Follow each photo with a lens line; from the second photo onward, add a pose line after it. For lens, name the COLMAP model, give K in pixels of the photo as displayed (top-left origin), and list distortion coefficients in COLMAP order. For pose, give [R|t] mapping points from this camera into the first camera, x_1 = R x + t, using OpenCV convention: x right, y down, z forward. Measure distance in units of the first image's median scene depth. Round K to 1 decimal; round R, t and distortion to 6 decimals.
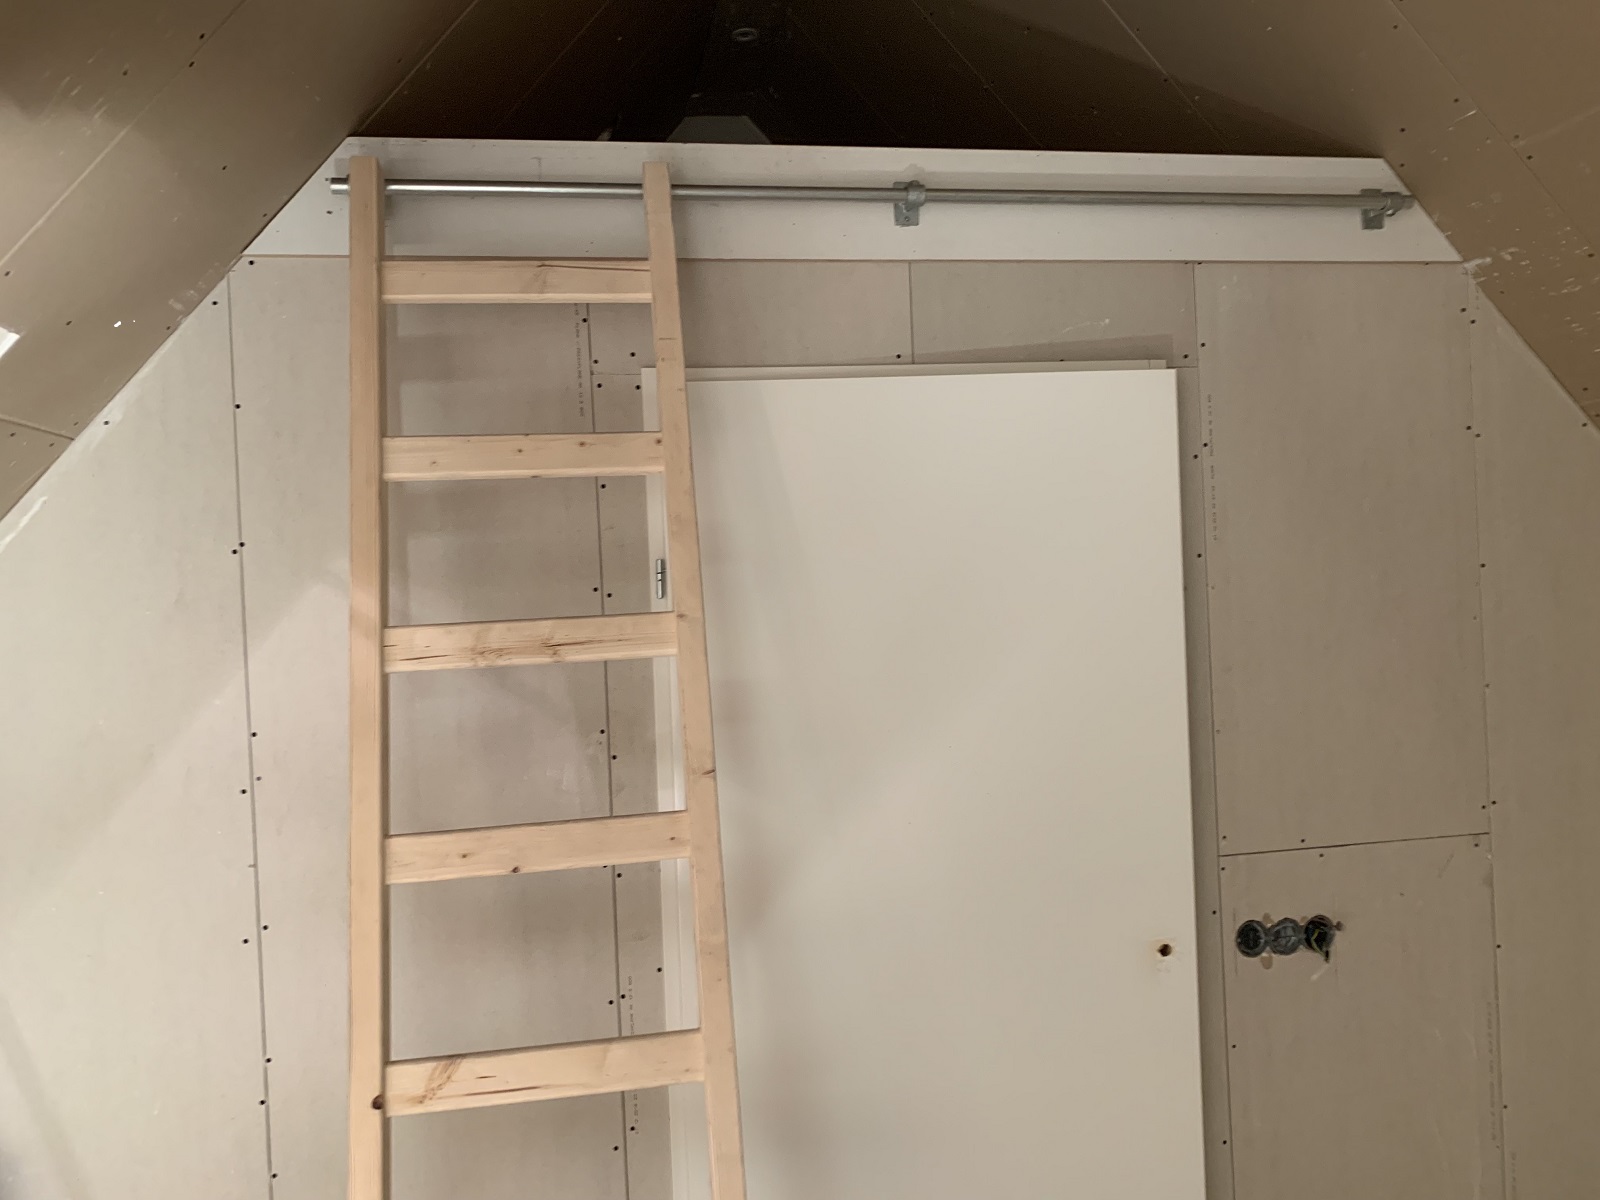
lens RADIAL K [[1190.0, 0, 800.0], [0, 1190.0, 600.0], [0, 0, 1]] dist [0.047560, -0.072047]
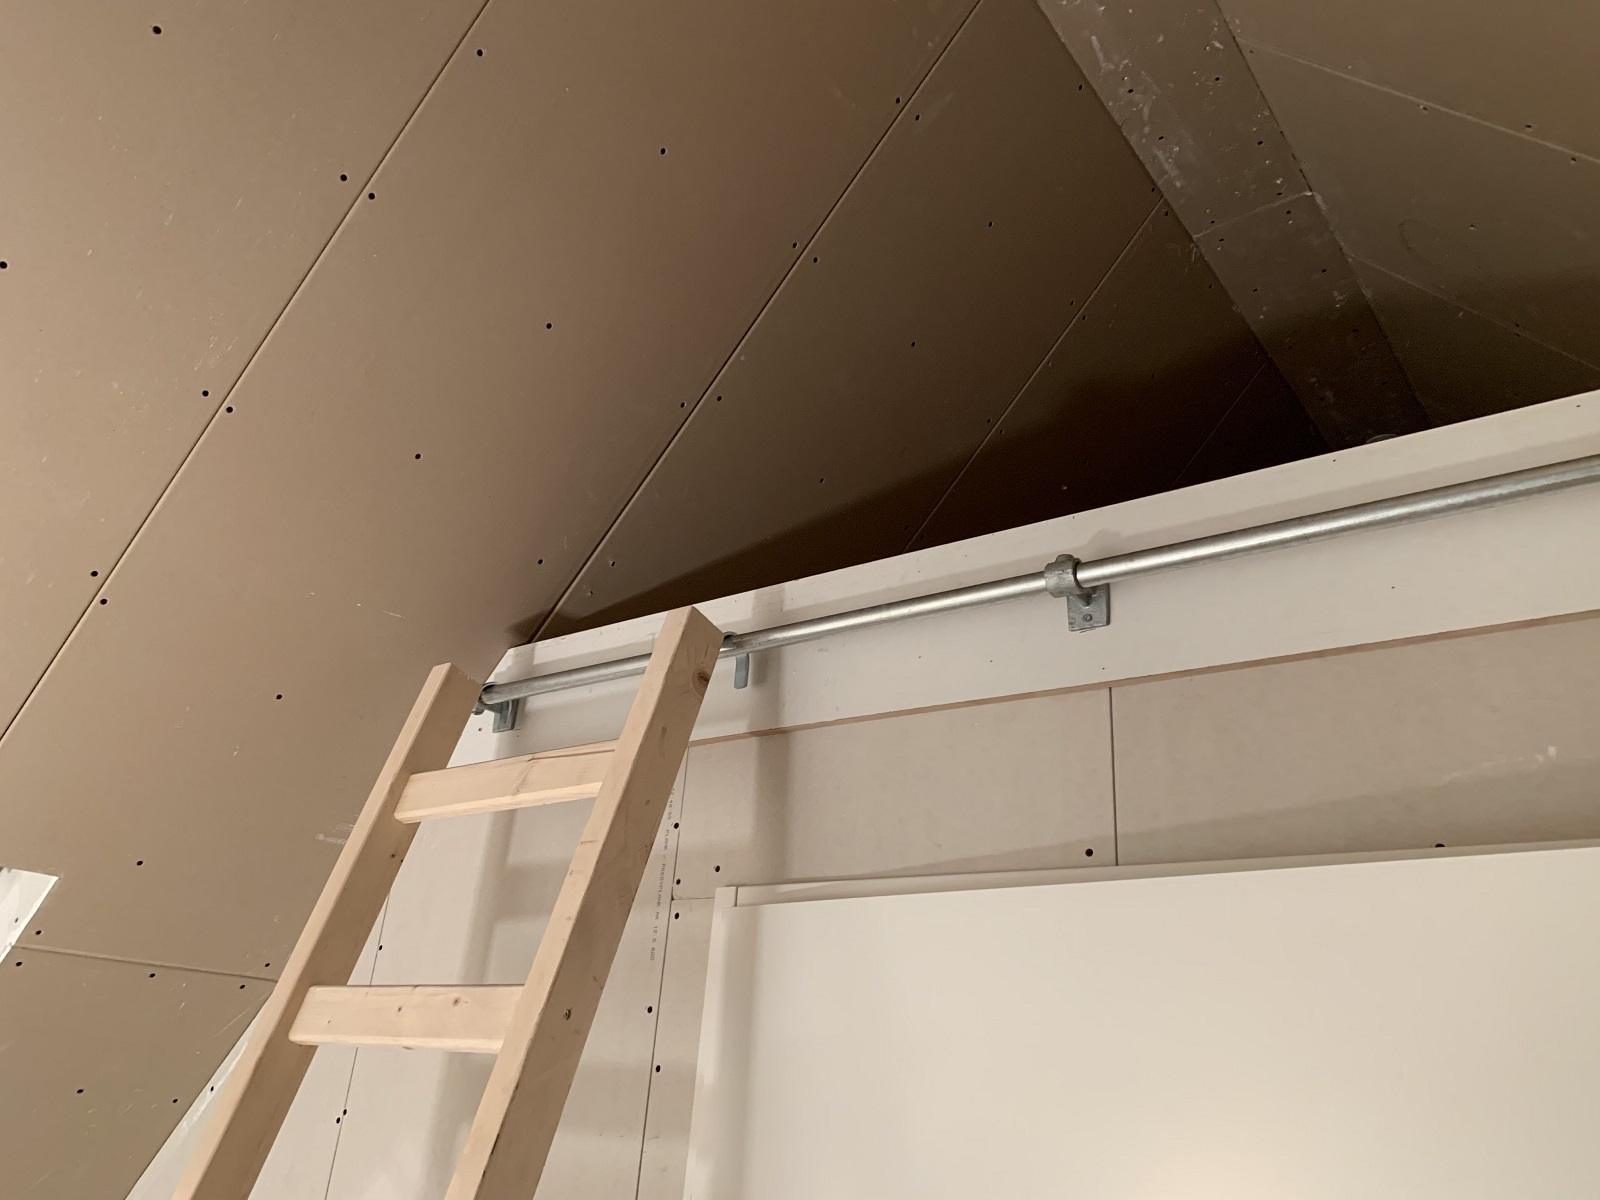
lens RADIAL K [[1234.5, 0, 800.0], [0, 1234.5, 600.0], [0, 0, 1]] dist [0.003693, -0.006435]
pose [[0.682524, -0.197669, -0.703625, 0.427139], [-0.118318, 0.920149, -0.373266, -0.086693], [0.721223, 0.338014, 0.604635, 0.541370]]
